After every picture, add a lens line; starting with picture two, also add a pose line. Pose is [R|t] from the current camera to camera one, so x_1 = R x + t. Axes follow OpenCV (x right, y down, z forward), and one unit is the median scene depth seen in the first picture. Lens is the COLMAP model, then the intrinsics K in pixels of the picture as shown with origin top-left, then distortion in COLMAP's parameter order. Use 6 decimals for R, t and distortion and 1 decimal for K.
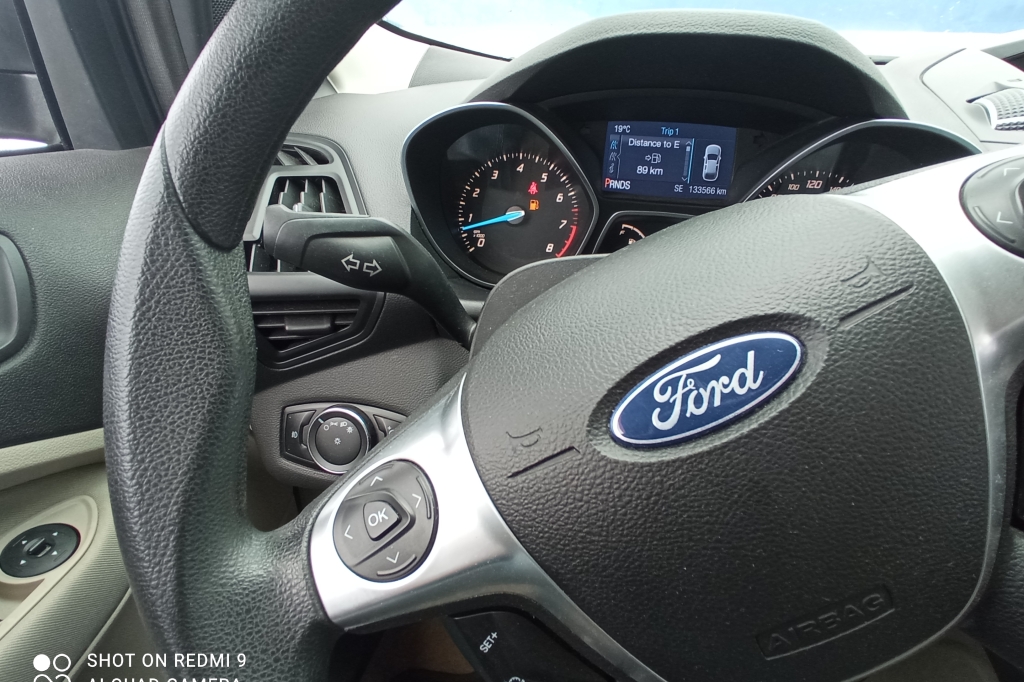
lens RADIAL K [[555.8, 0, 517.7], [0, 555.8, 345.4], [0, 0, 1]] dist [-0.040095, 0.031727]
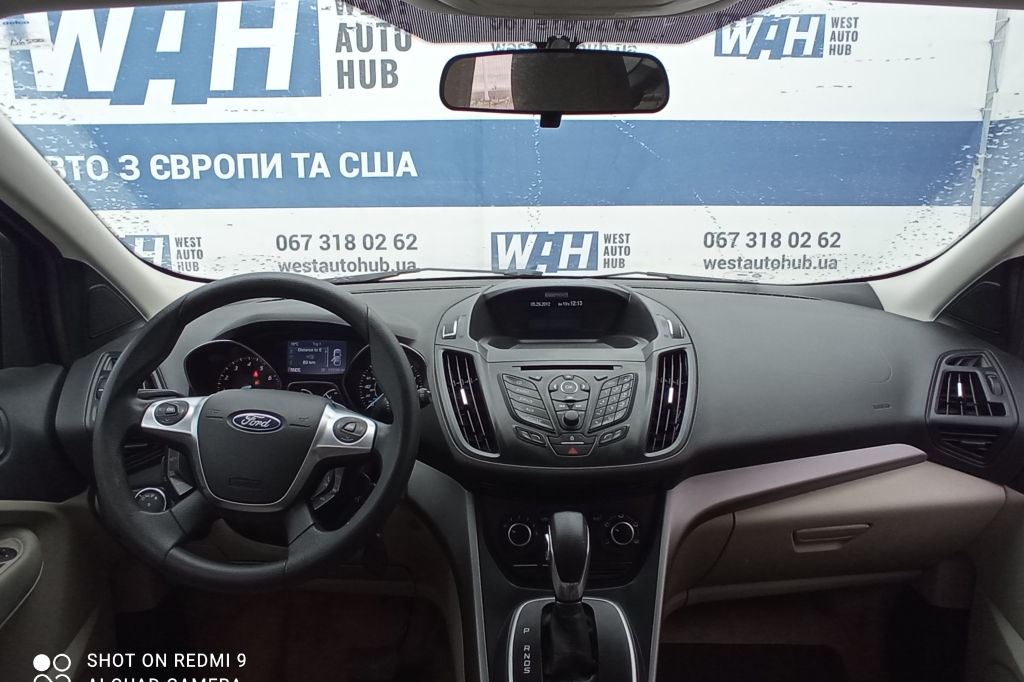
lens RADIAL K [[737.7, 0, 512.0], [0, 737.7, 341.0], [0, 0, 1]] dist [-0.051613, -0.001265]
pose [[0.983498, -0.058254, 0.171284, 0.523187], [0.104841, 0.955087, -0.277159, 0.455714], [-0.147446, 0.290543, 0.945434, -1.760467]]
